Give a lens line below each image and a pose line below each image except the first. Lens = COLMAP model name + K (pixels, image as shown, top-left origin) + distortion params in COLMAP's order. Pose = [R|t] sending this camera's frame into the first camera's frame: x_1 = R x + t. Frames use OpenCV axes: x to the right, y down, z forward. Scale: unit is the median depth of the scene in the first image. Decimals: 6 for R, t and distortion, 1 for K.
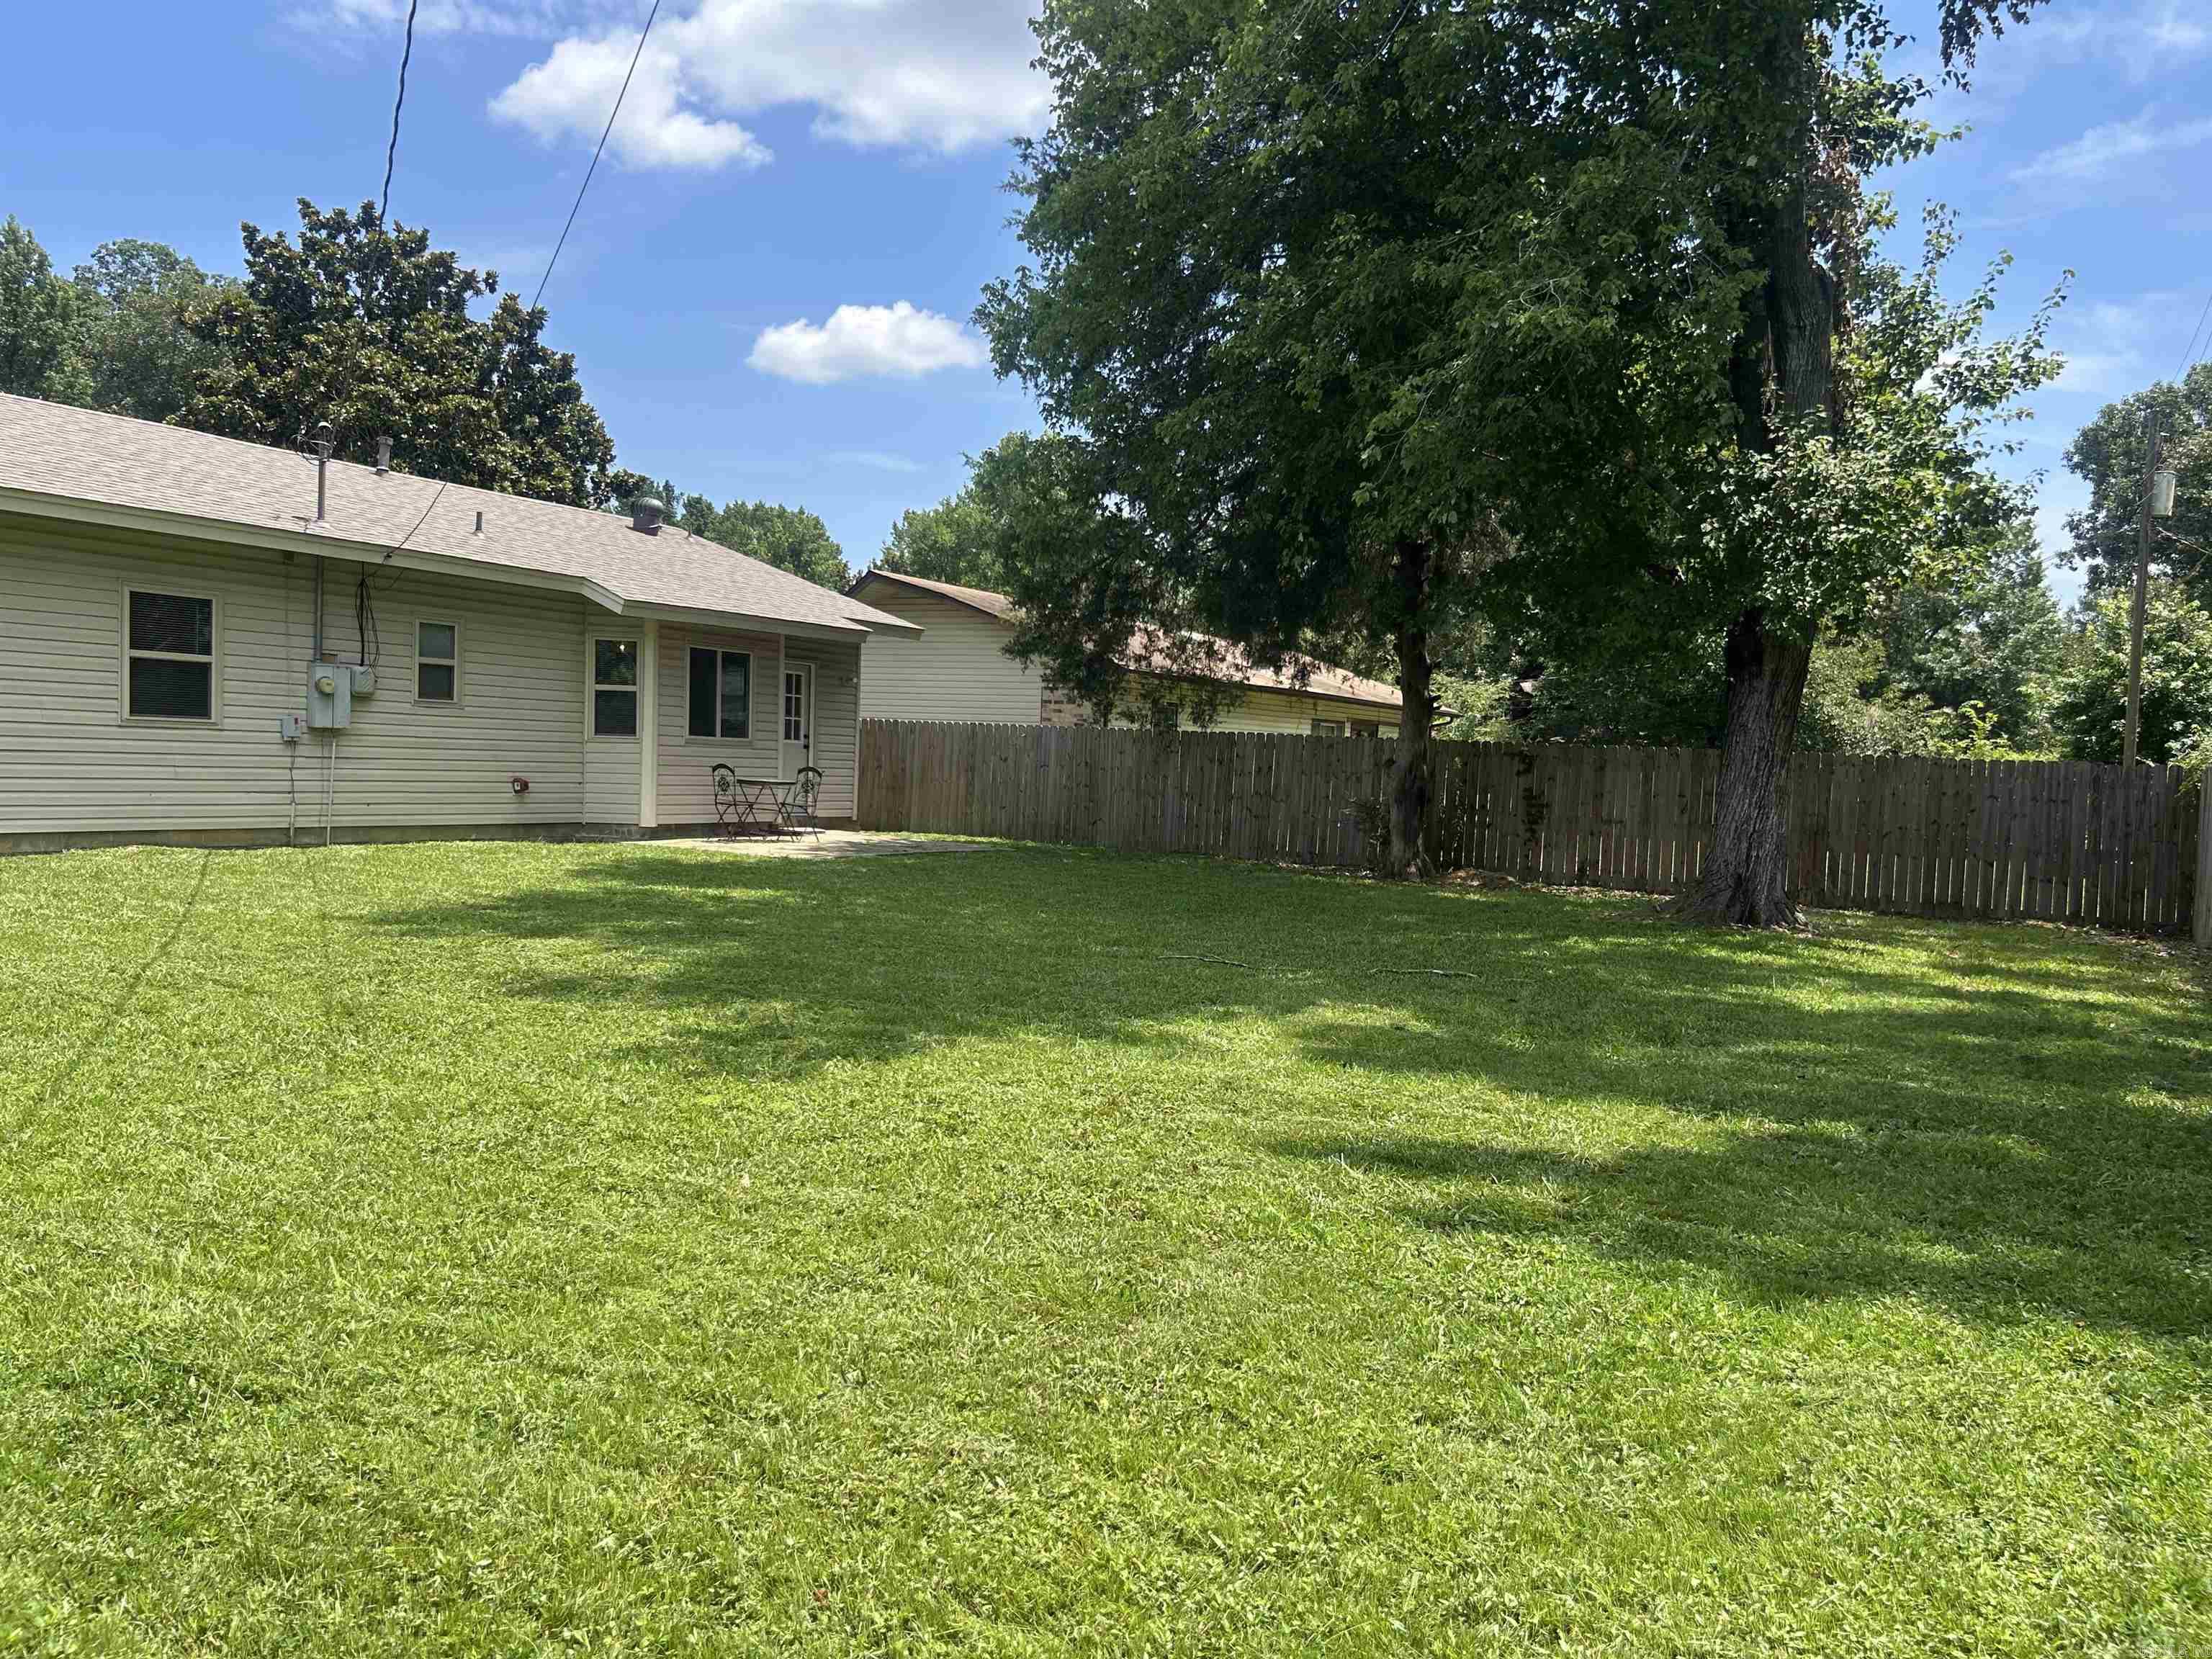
lens RADIAL K [[1698.0, 0, 1101.6], [0, 1698.0, 850.1], [0, 0, 1]] dist [0.052166, -0.061954]
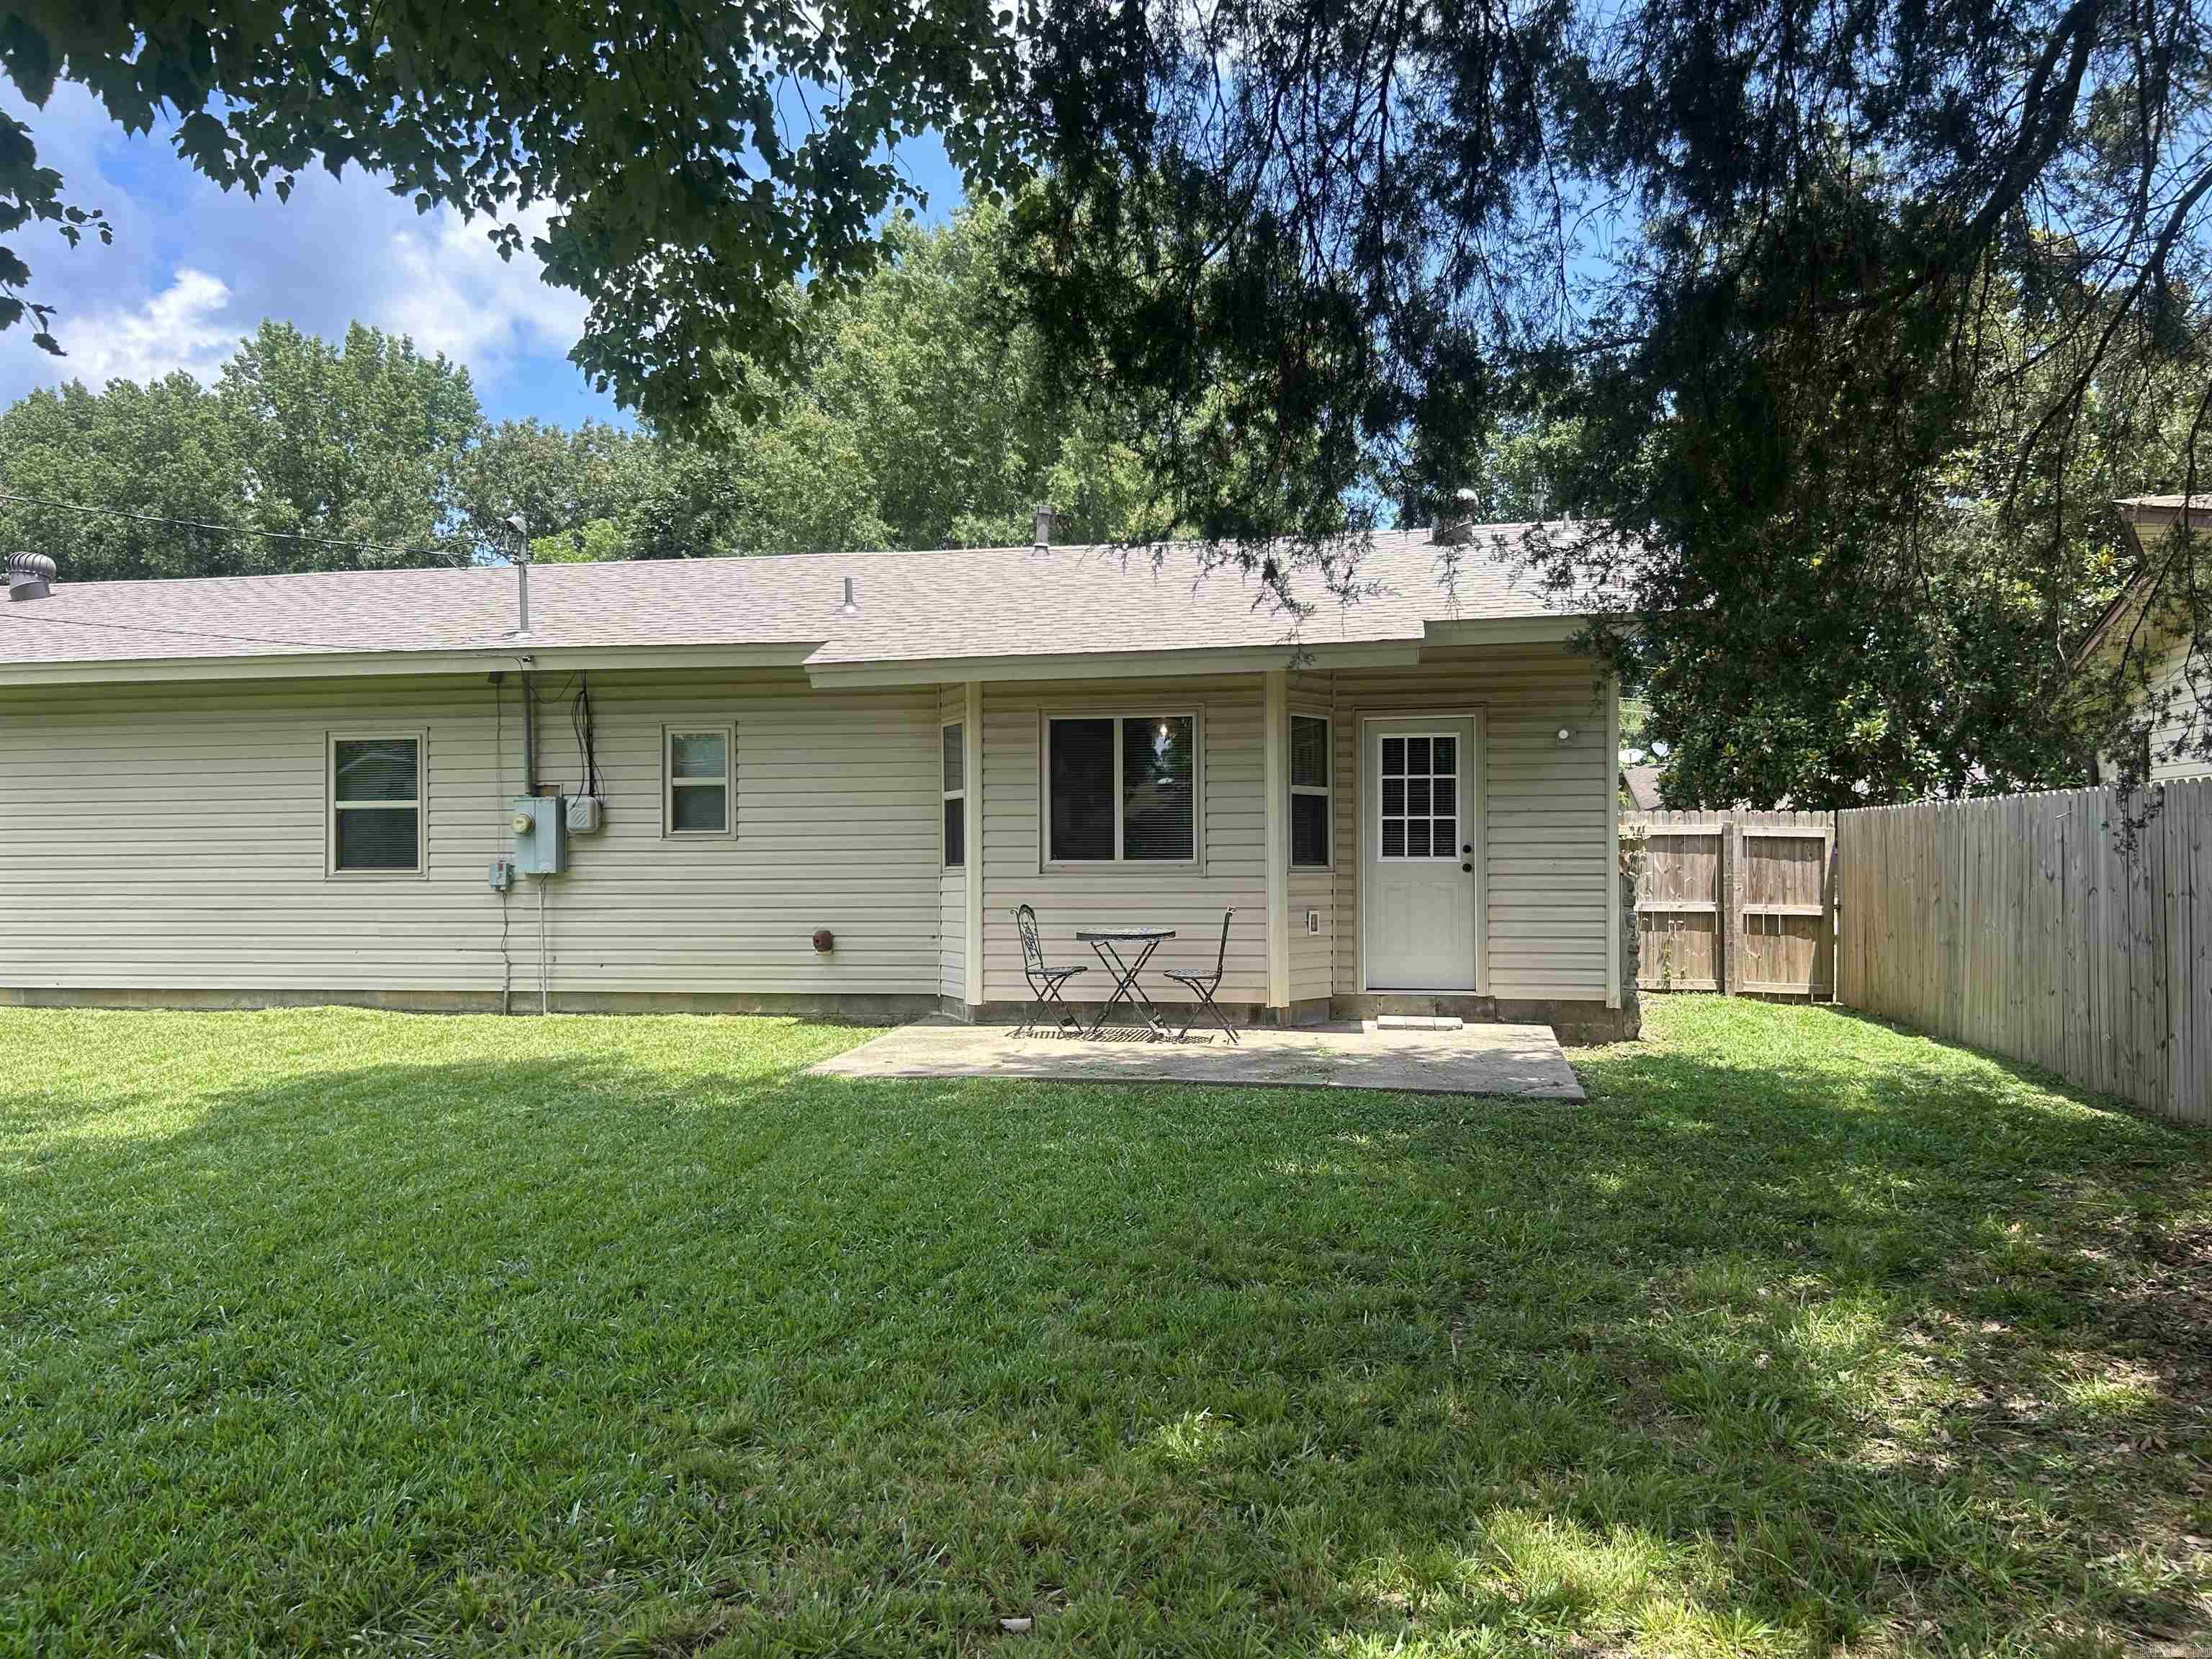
lens RADIAL K [[1698.0, 0, 1126.0], [0, 1698.0, 816.7], [0, 0, 1]] dist [0.052166, -0.061954]
pose [[0.327293, -0.061500, -0.942919, 0.591058], [-0.031189, 0.996633, -0.075829, -0.060648], [0.944408, 0.054227, 0.324273, 1.359525]]
